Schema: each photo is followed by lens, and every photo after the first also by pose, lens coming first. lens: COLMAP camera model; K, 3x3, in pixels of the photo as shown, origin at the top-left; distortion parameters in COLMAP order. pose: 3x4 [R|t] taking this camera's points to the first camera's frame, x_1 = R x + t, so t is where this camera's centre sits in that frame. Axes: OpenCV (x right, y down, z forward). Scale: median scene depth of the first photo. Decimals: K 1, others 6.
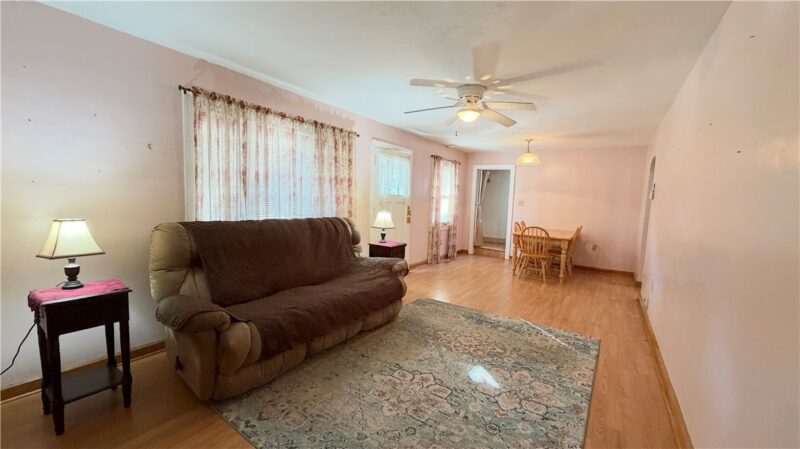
lens RADIAL K [[318.8, 0, 400.2], [0, 318.8, 226.7], [0, 0, 1]] dist [0.001304, -0.000076]
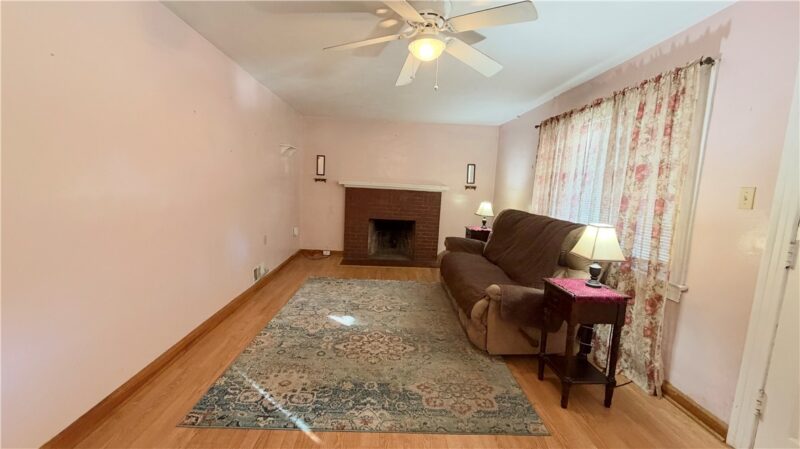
lens RADIAL K [[318.8, 0, 399.9], [0, 318.8, 224.5], [0, 0, 1]] dist [0.001304, -0.000076]
pose [[-0.806011, 0.003471, -0.591890, 0.708894], [-0.124601, 0.976580, 0.175404, -0.138163], [0.578636, 0.215128, -0.786702, 1.738917]]
